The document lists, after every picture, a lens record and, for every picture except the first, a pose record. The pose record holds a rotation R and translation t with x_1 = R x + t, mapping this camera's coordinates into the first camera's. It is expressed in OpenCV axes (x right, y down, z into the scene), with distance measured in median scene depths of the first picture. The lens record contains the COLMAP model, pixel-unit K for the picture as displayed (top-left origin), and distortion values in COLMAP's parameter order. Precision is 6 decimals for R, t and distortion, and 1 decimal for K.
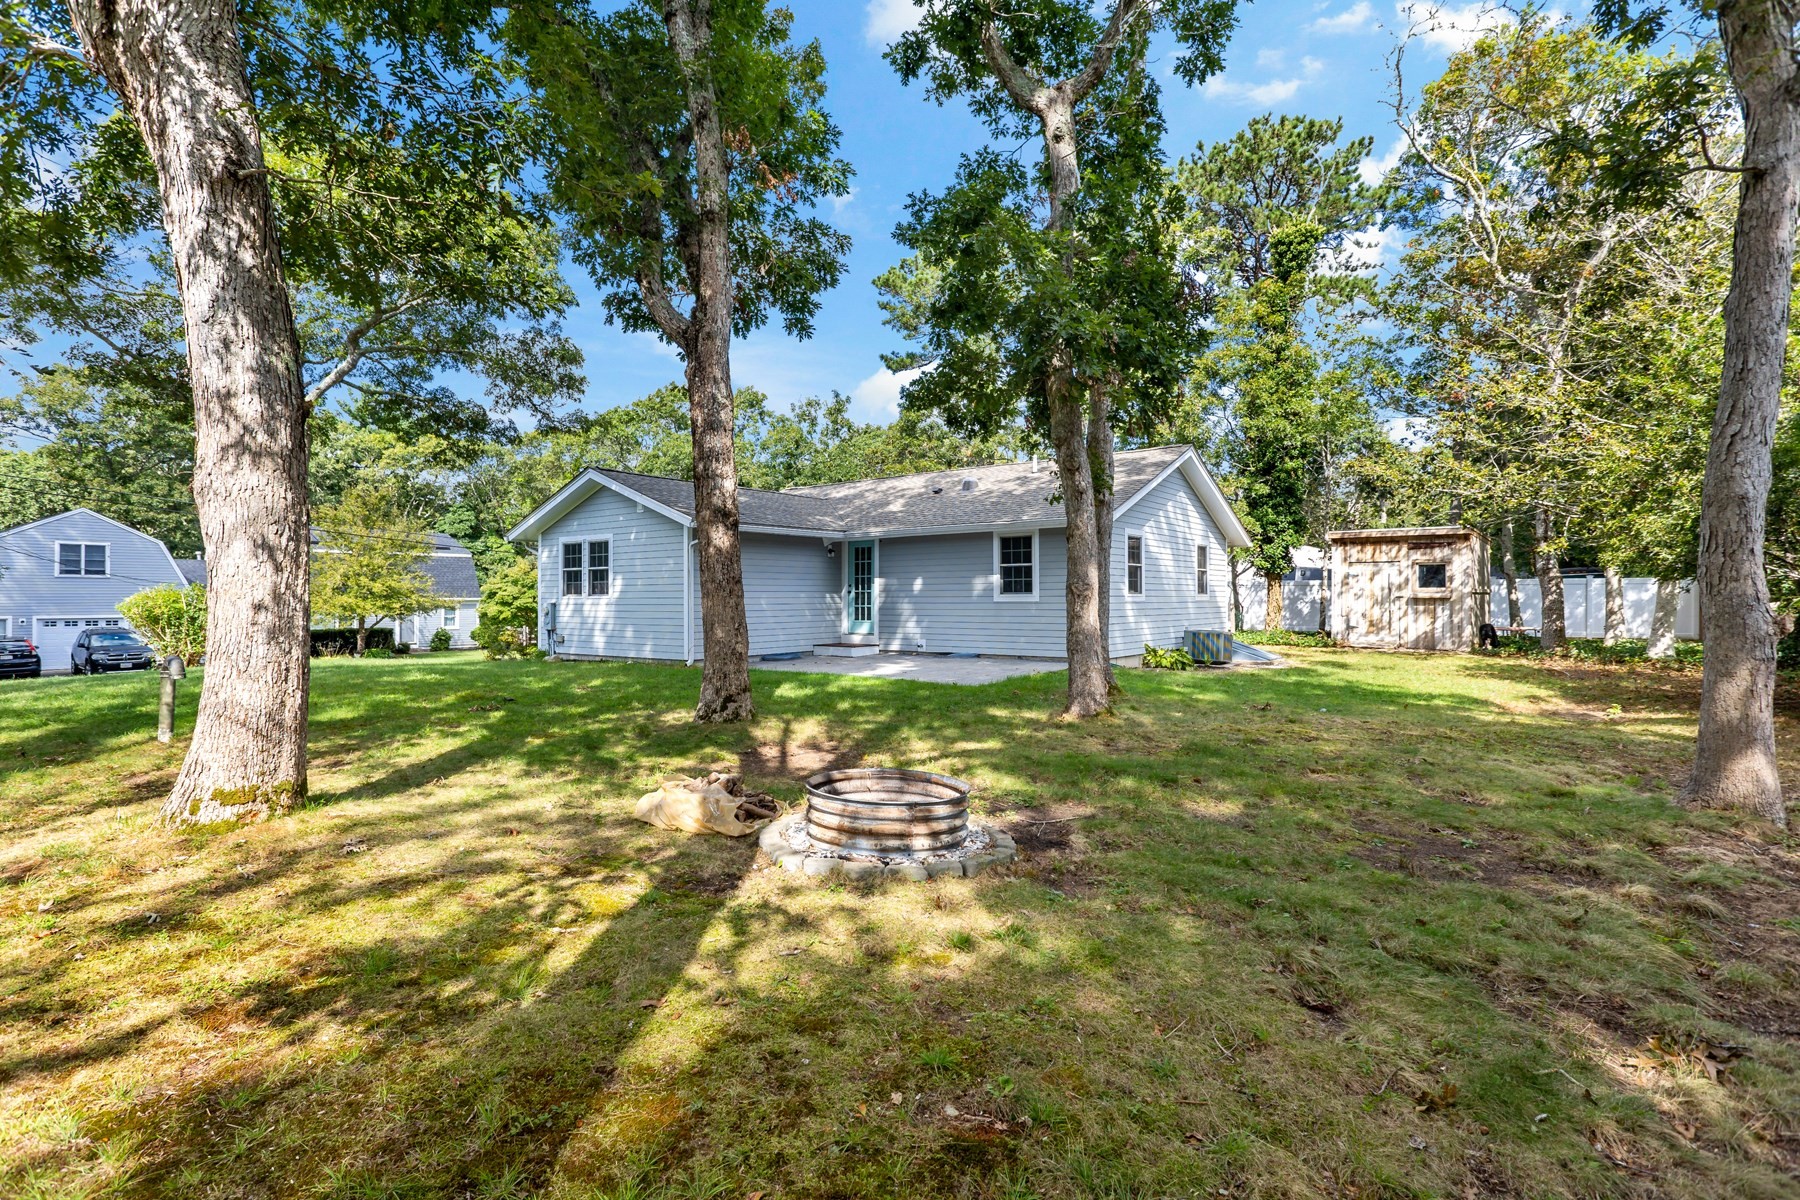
lens RADIAL K [[874.7, 0, 900.0], [0, 874.7, 600.0], [0, 0, 1]] dist [0.001173, -0.000006]
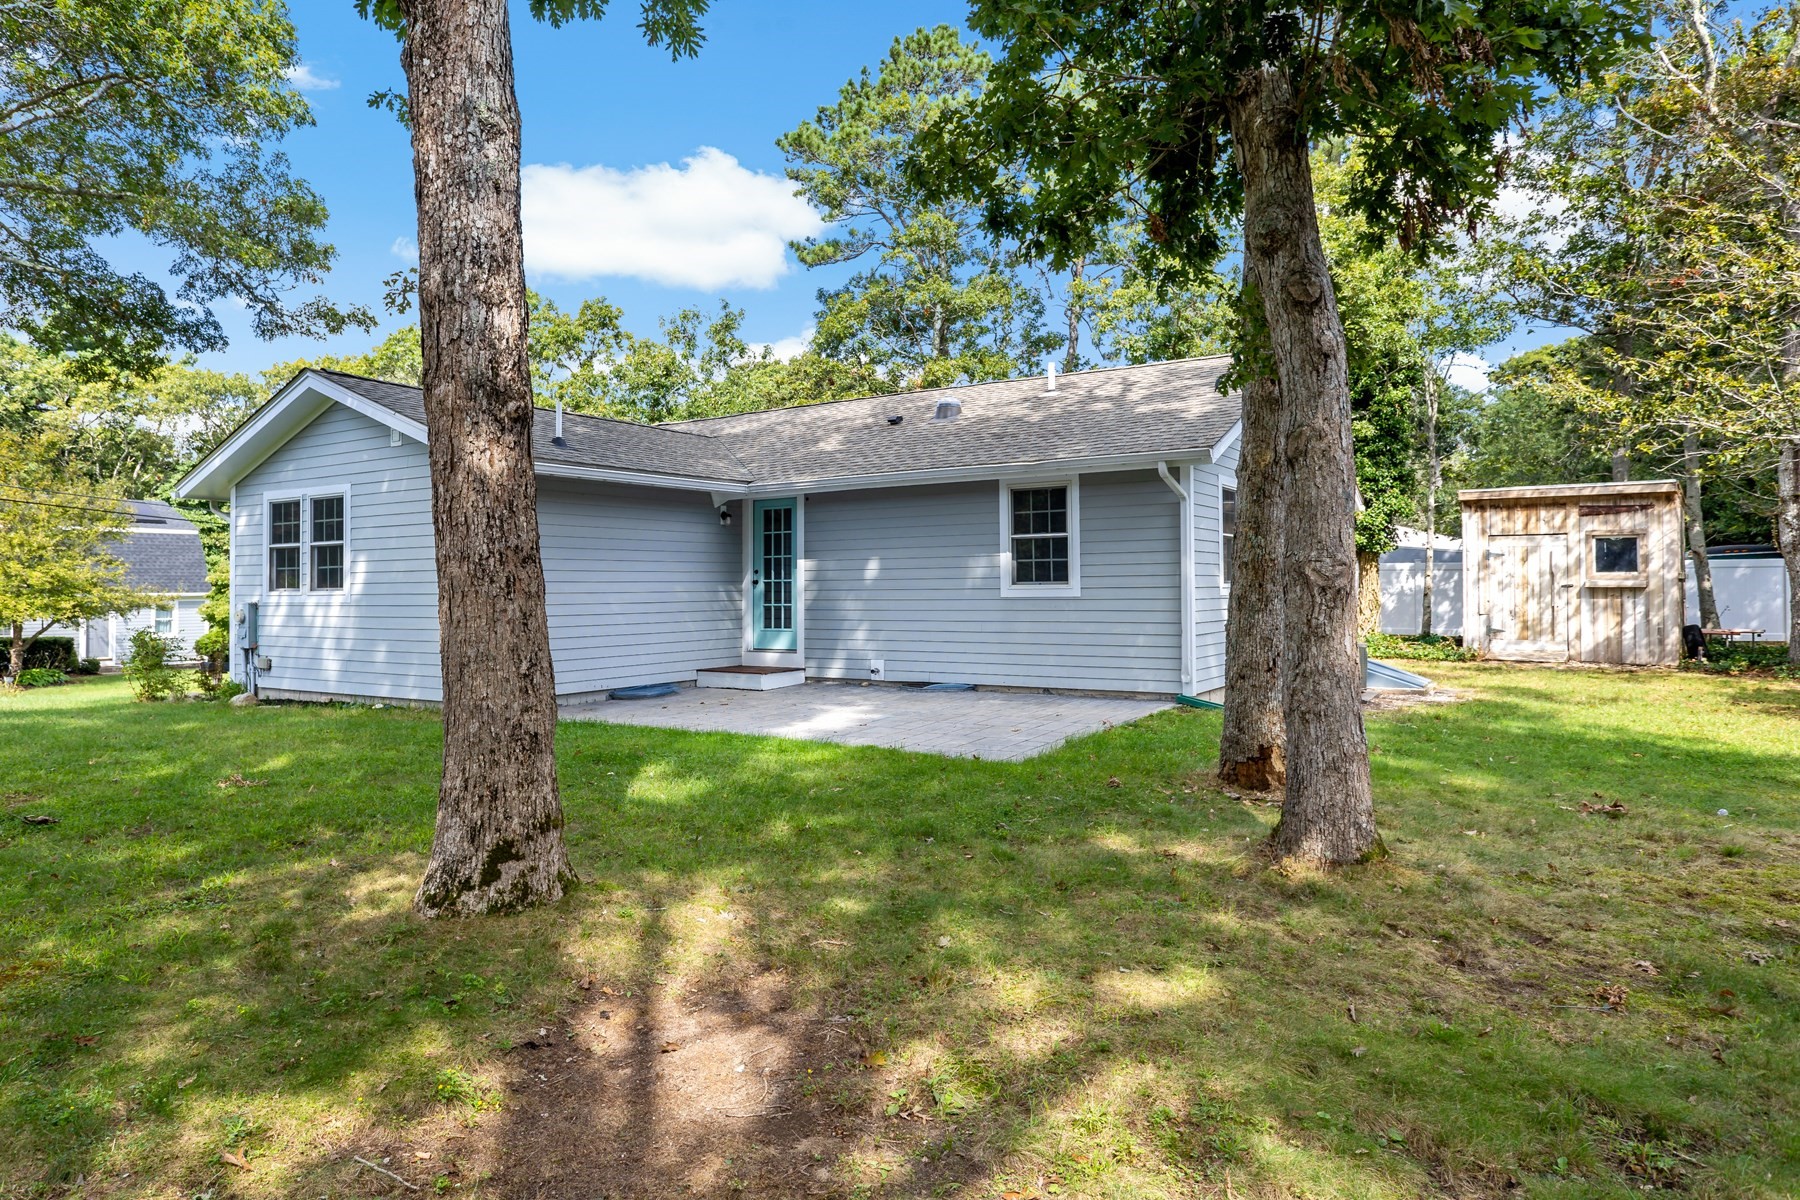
lens RADIAL K [[1106.7, 0, 872.5], [0, 1106.7, 575.3], [0, 0, 1]] dist [-0.004612, 0.005355]
pose [[0.997784, -0.003647, 0.066430, -0.023546], [0.004607, 0.999887, -0.014297, -0.002082], [-0.066370, 0.014572, 0.997689, 0.187760]]
